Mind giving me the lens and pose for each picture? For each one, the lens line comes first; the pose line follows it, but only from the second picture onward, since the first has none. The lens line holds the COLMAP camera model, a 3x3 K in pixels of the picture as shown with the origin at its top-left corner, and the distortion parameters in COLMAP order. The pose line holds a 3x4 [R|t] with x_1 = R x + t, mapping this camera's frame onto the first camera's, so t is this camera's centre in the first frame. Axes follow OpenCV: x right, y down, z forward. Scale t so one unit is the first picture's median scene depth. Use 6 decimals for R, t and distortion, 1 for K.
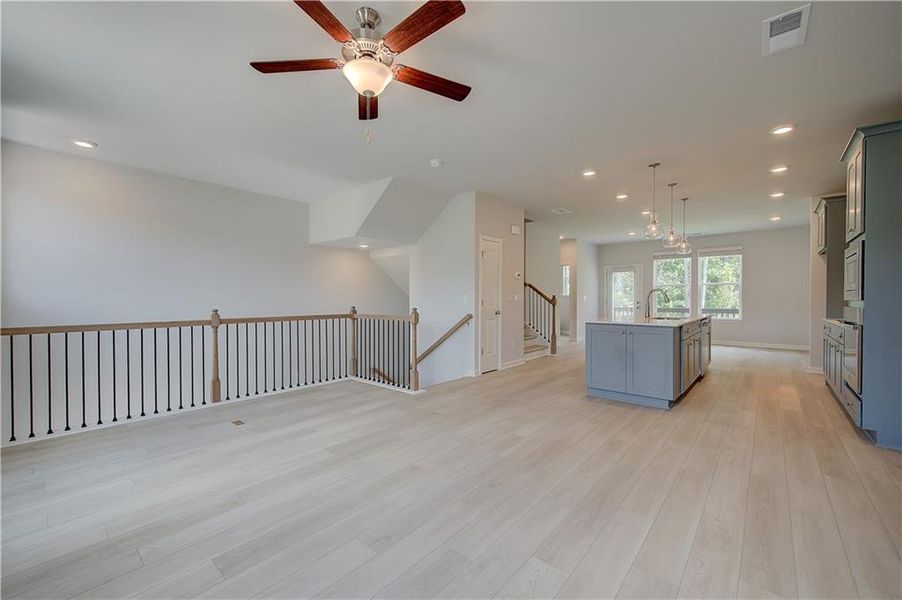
lens RADIAL K [[365.4, 0, 451.0], [0, 365.4, 300.0], [0, 0, 1]] dist [0.000178, 0.000108]
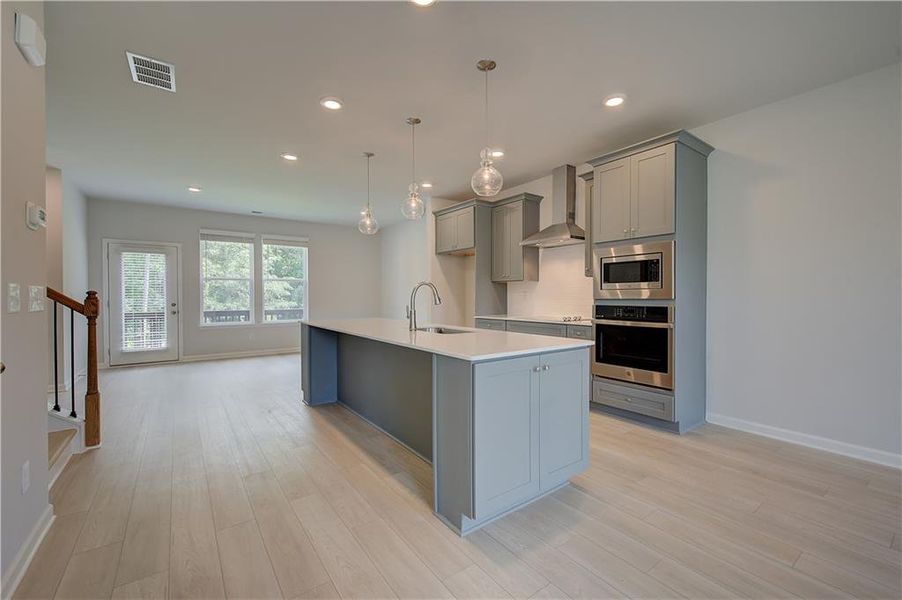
lens RADIAL K [[375.4, 0, 456.8], [0, 375.4, 300.7], [0, 0, 1]] dist [-0.000011, 0.000067]
pose [[0.218841, -0.014694, 0.975650, -0.023650], [0.008772, 0.999876, 0.013091, -0.006160], [-0.975721, 0.005694, 0.218943, 0.689421]]
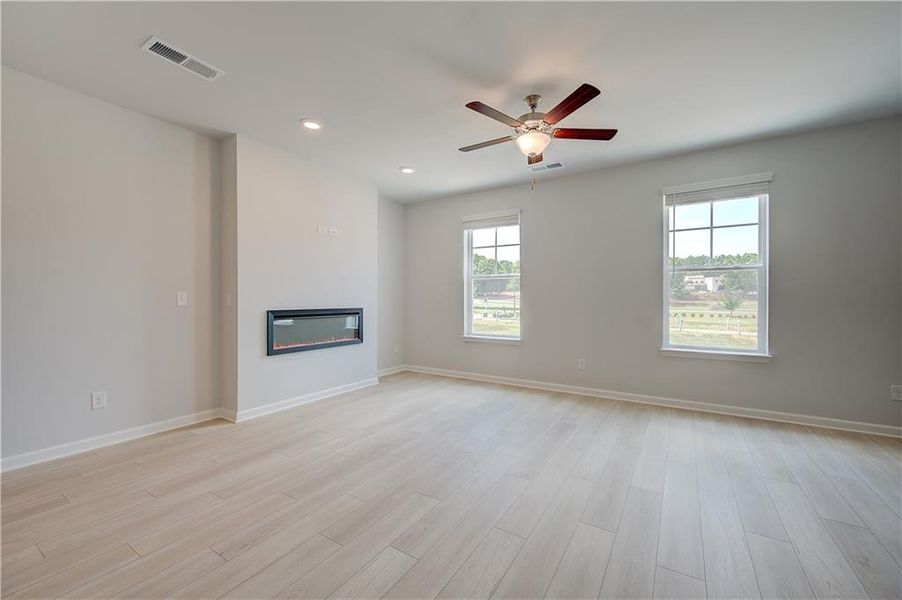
lens RADIAL K [[365.4, 0, 451.0], [0, 365.4, 300.0], [0, 0, 1]] dist [0.000178, 0.000108]
pose [[-0.989657, -0.000670, -0.143451, 0.100943], [-0.002275, 0.999937, 0.011023, -0.006864], [0.143434, 0.011235, -0.989596, 0.826448]]
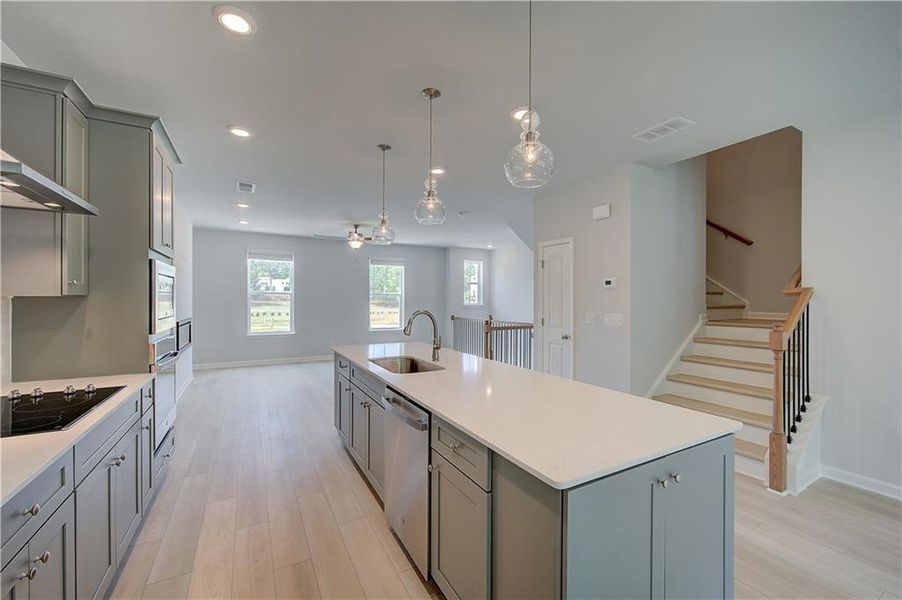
lens RADIAL K [[365.4, 0, 451.0], [0, 365.4, 300.0], [0, 0, 1]] dist [0.000178, 0.000108]
pose [[-0.356716, 0.000478, -0.934213, 0.915754], [-0.009984, 0.999941, 0.004324, -0.042429], [0.934160, 0.010870, -0.356690, 1.055693]]
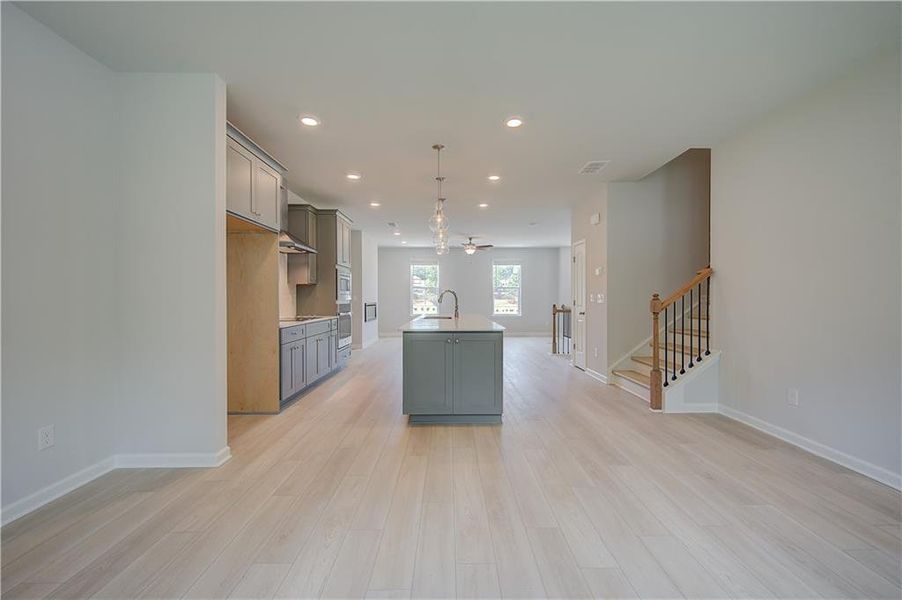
lens RADIAL K [[358.3, 0, 454.0], [0, 358.3, 298.6], [0, 0, 1]] dist [0.002228, 0.000223]
pose [[-0.750087, -0.000904, -0.661339, 1.049406], [-0.005902, 0.999968, 0.005328, -0.009487], [0.661313, 0.007900, -0.750069, 1.516163]]
